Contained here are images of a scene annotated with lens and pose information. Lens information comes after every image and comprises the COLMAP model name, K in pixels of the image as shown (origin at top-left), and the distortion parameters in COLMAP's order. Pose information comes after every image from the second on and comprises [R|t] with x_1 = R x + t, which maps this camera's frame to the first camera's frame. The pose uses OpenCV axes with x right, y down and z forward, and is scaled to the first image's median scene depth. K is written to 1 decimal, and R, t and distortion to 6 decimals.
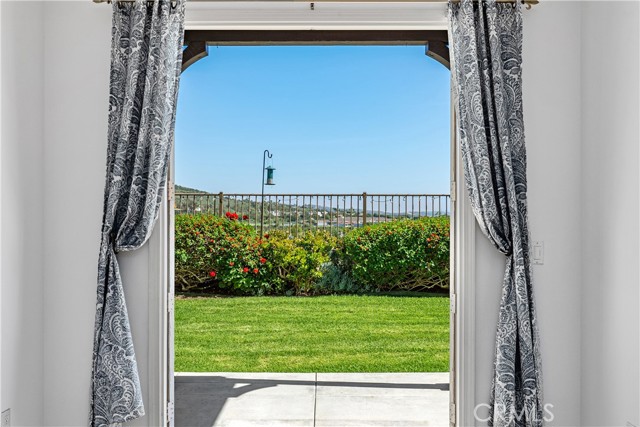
lens RADIAL K [[584.7, 0, 321.5], [0, 584.7, 215.1], [0, 0, 1]] dist [0.014803, 0.000000]
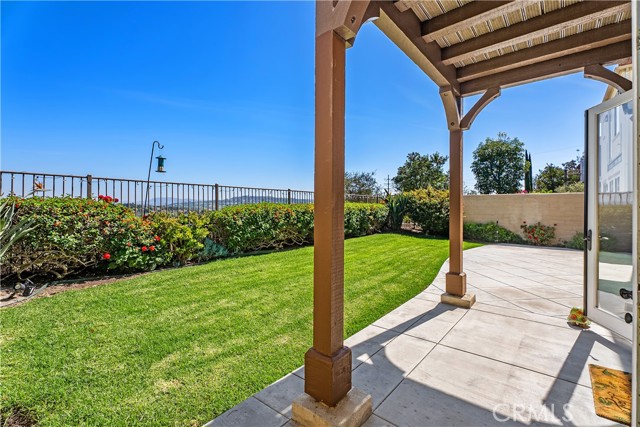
lens RADIAL K [[285.3, 0, 322.8], [0, 285.3, 199.7], [0, 0, 1]] dist [-0.001080, -0.001633]
pose [[0.644503, 0.020674, 0.764322, -0.498965], [-0.005326, 0.999732, -0.022550, 0.022068], [-0.764583, 0.010463, 0.644441, 0.640164]]
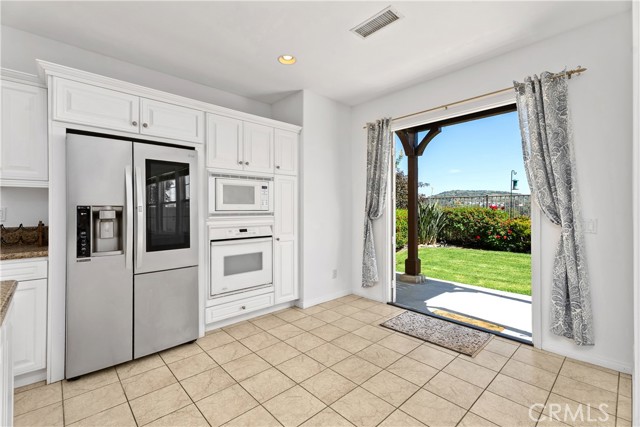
lens RADIAL K [[285.3, 0, 320.9], [0, 285.3, 206.6], [0, 0, 1]] dist [-0.001080, -0.001633]
pose [[0.681078, -0.009573, -0.732148, 0.231030], [0.004245, 0.999949, -0.009125, 0.008041], [0.732199, 0.003107, 0.681084, -0.030520]]
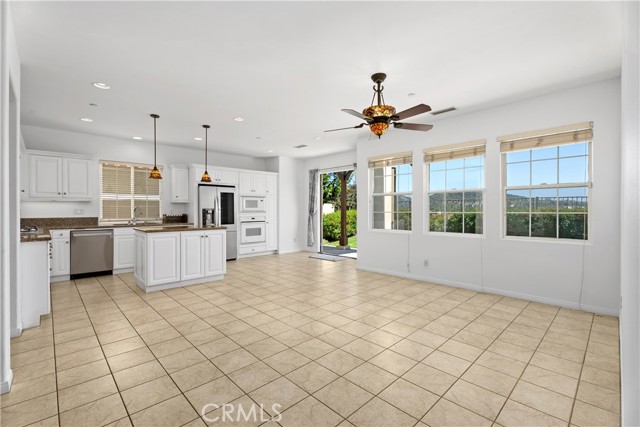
lens RADIAL K [[285.3, 0, 320.5], [0, 285.3, 211.0], [0, 0, 1]] dist [-0.001080, -0.001633]
pose [[0.688243, -0.002447, -0.725476, 0.896849], [0.005202, 0.999985, 0.001562, 0.012493], [0.725461, -0.004849, 0.688246, -0.445808]]
